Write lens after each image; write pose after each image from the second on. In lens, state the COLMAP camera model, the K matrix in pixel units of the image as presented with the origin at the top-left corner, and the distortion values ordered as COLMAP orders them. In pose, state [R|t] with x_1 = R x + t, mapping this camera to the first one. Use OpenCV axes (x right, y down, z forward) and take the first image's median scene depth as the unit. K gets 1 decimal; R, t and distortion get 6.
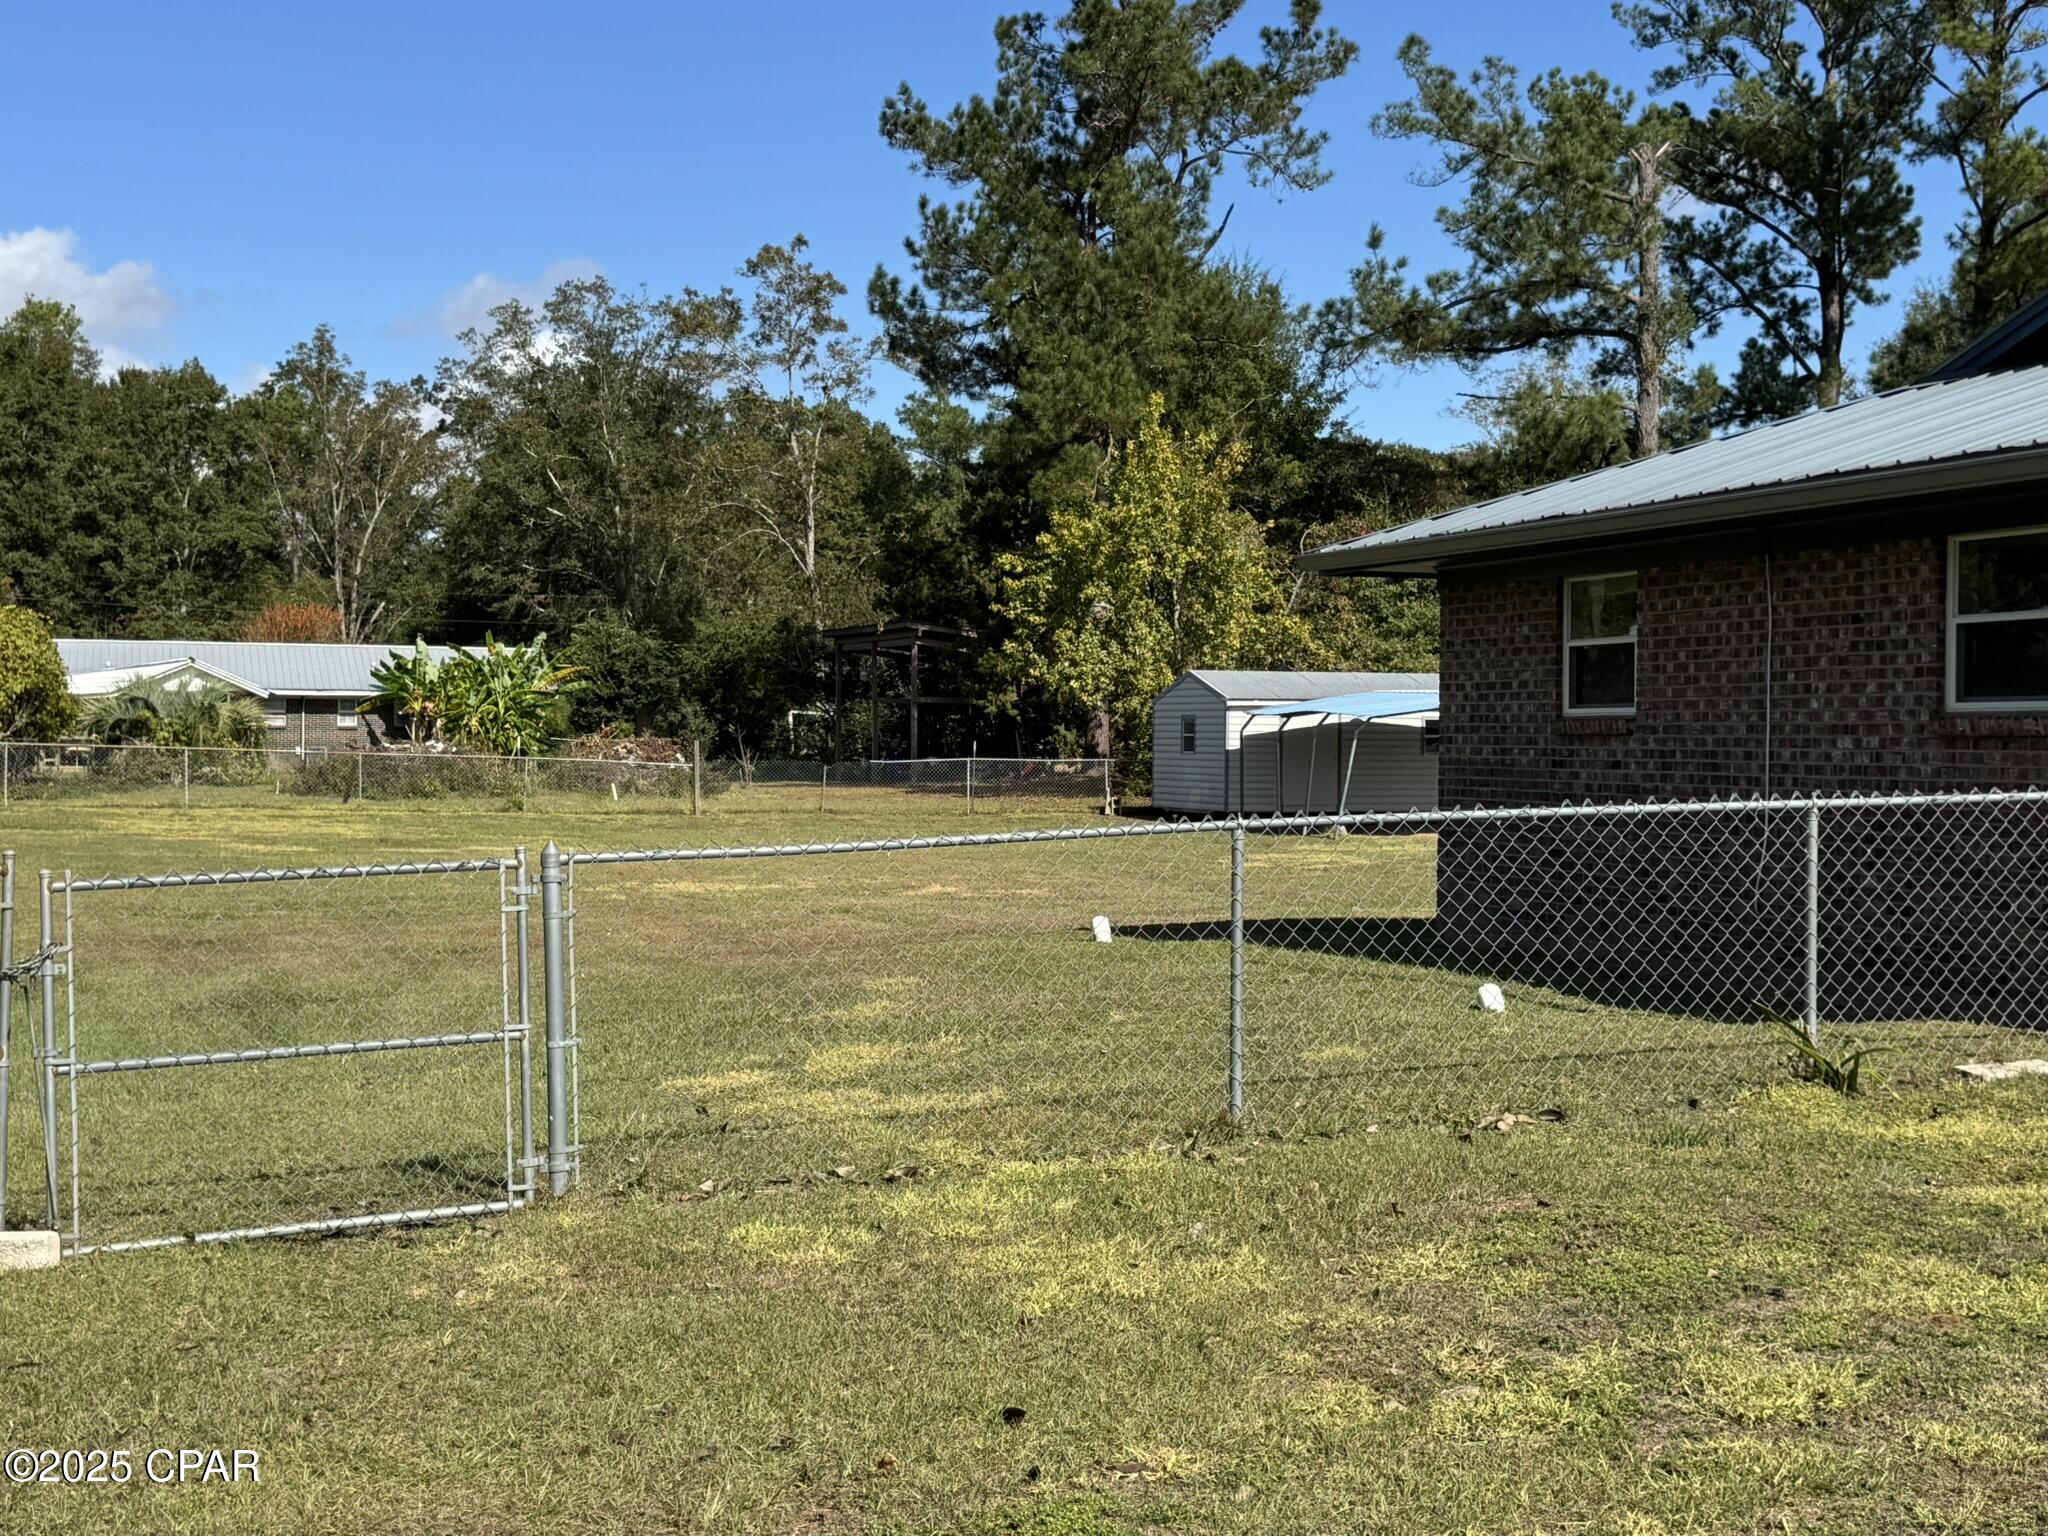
lens RADIAL K [[2667.7, 0, 1039.4], [0, 2667.7, 771.3], [0, 0, 1]] dist [0.186707, -0.388933]
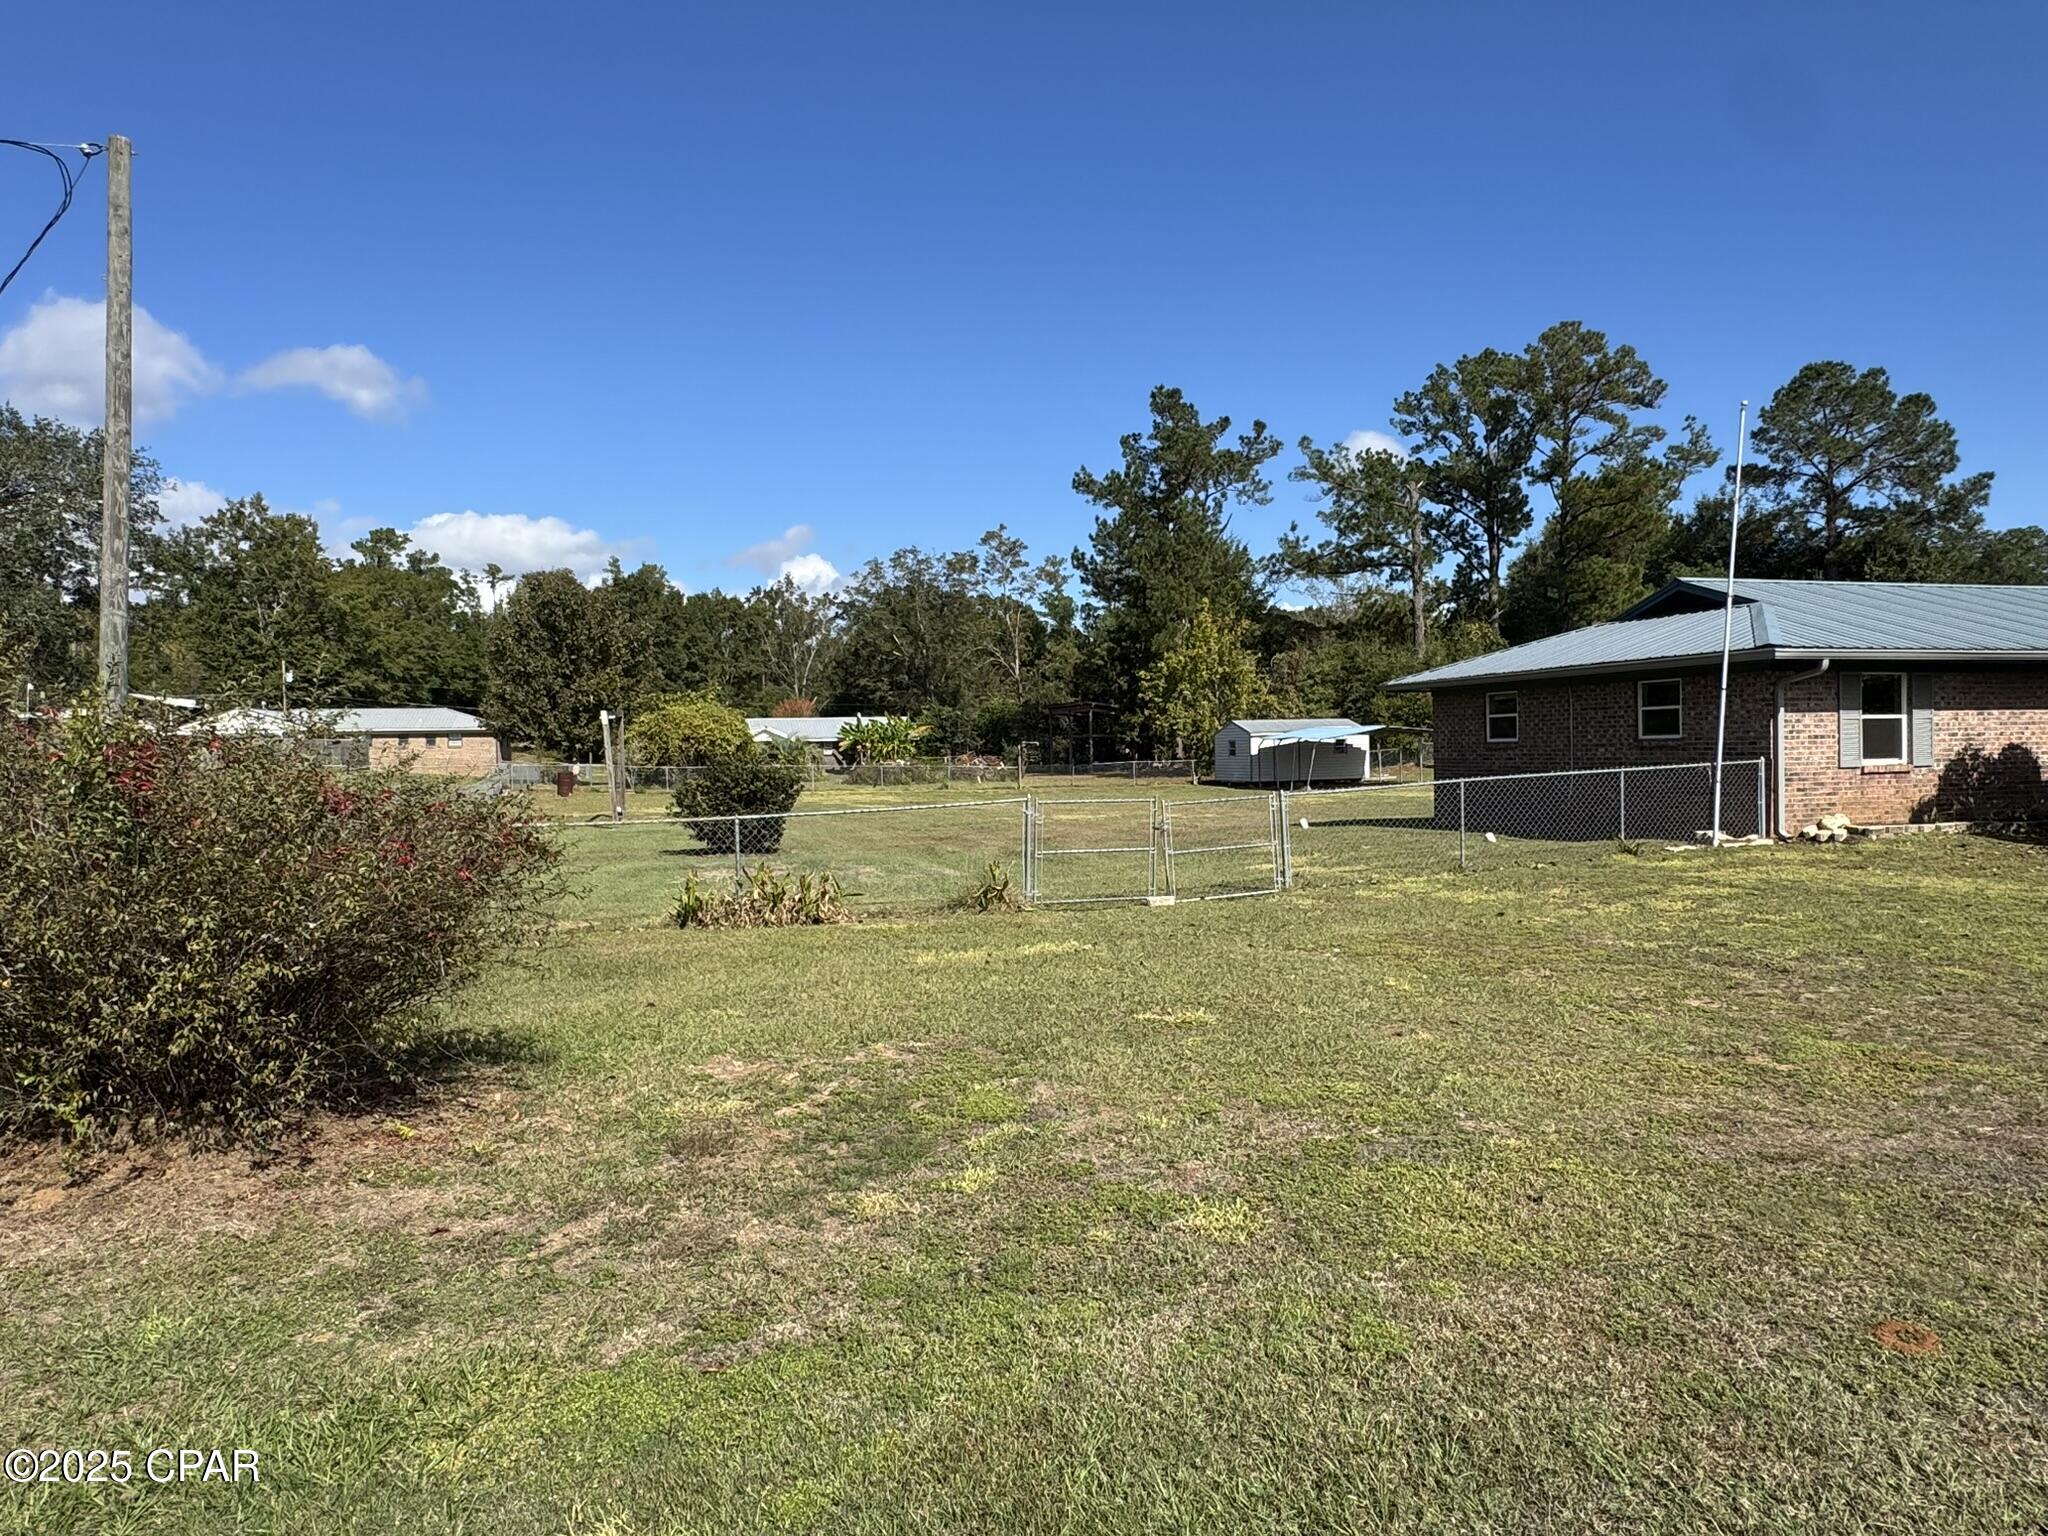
lens RADIAL K [[1307.1, 0, 1024.0], [0, 1307.1, 758.9], [0, 0, 1]] dist [0.003138, -0.000678]
pose [[0.998794, -0.026727, -0.041183, -0.062234], [0.026476, 0.999628, -0.006613, -0.001750], [0.041344, 0.005515, 0.999130, -0.104627]]
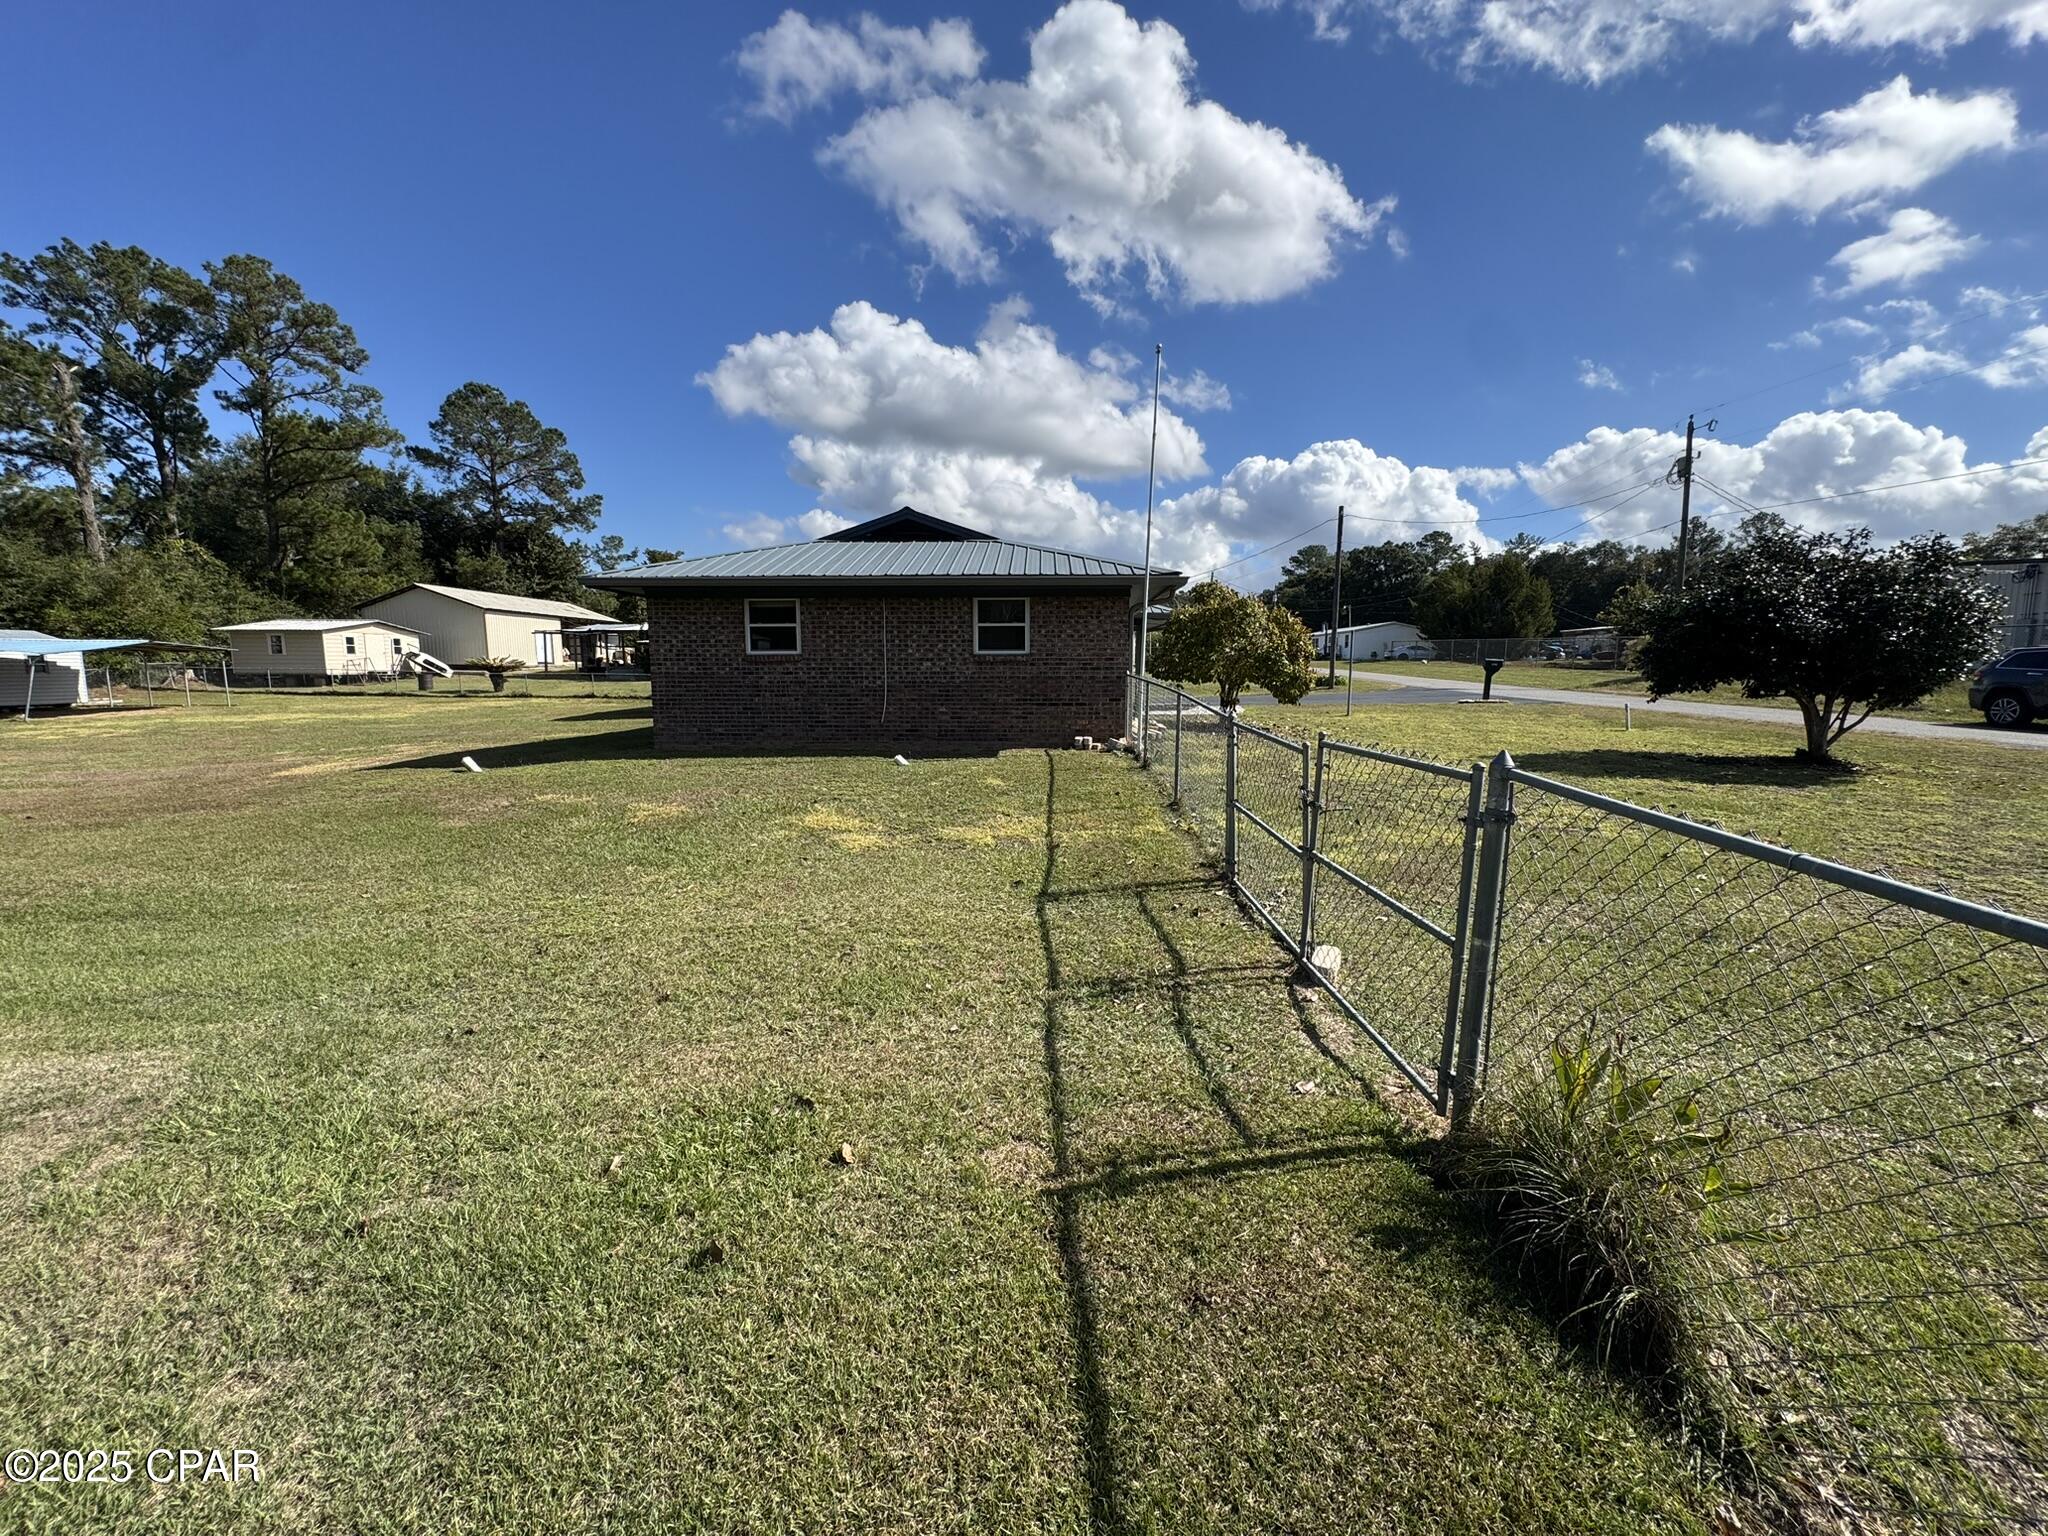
lens RADIAL K [[816.3, 0, 1024.0], [0, 816.3, 768.0], [0, 0, 1]] dist [0.000129, 0.000156]
pose [[0.357539, -0.122330, 0.925852, -0.114916], [0.015386, 0.992021, 0.125132, -0.001745], [-0.933772, -0.030495, 0.356568, 0.126431]]
